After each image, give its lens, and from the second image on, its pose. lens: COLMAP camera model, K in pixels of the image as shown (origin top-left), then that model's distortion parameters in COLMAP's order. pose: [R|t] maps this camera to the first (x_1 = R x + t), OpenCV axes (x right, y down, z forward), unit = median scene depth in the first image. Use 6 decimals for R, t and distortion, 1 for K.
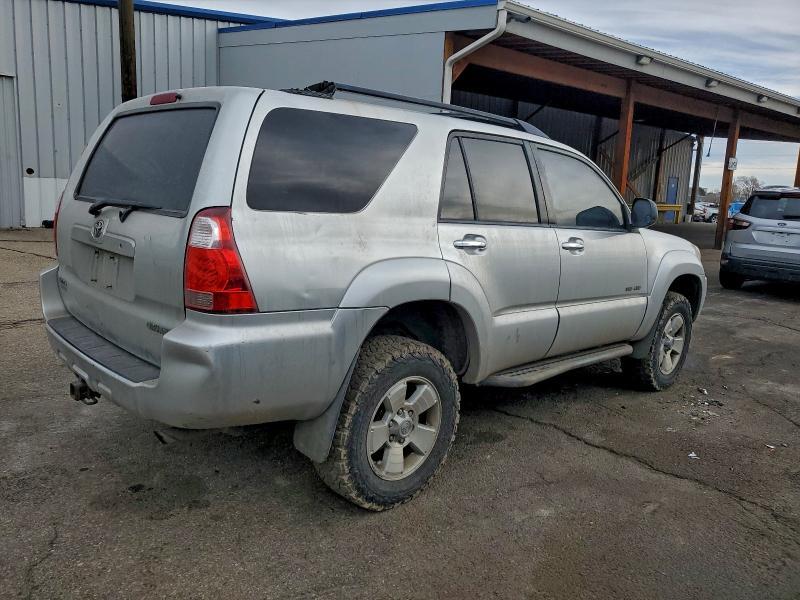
lens RADIAL K [[638.6, 0, 395.8], [0, 638.6, 299.1], [0, 0, 1]] dist [0.002119, 0.014164]
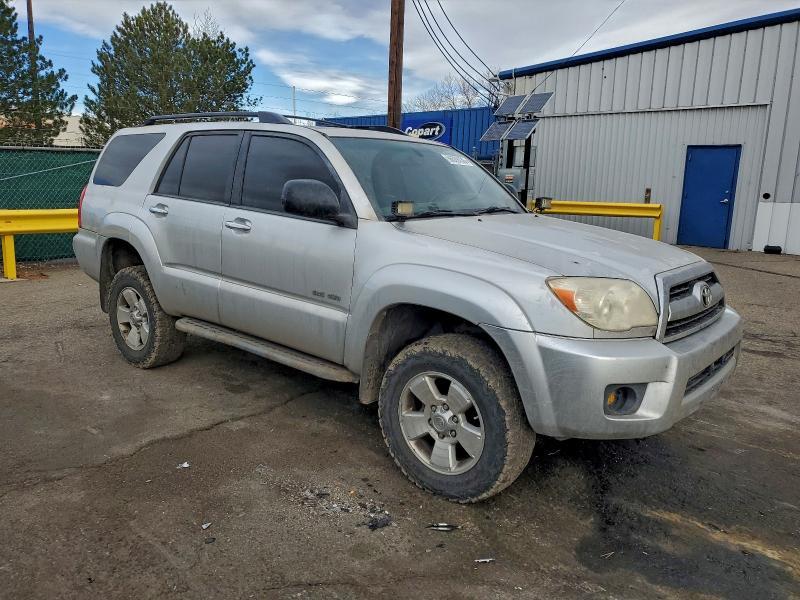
lens RADIAL K [[638.6, 0, 375.6], [0, 638.6, 294.3], [0, 0, 1]] dist [0.002119, 0.014164]
pose [[0.073102, 0.132548, -0.988477, 1.222714], [-0.203814, 0.972197, 0.115293, -0.128400], [0.976276, 0.193038, 0.098085, 1.041653]]
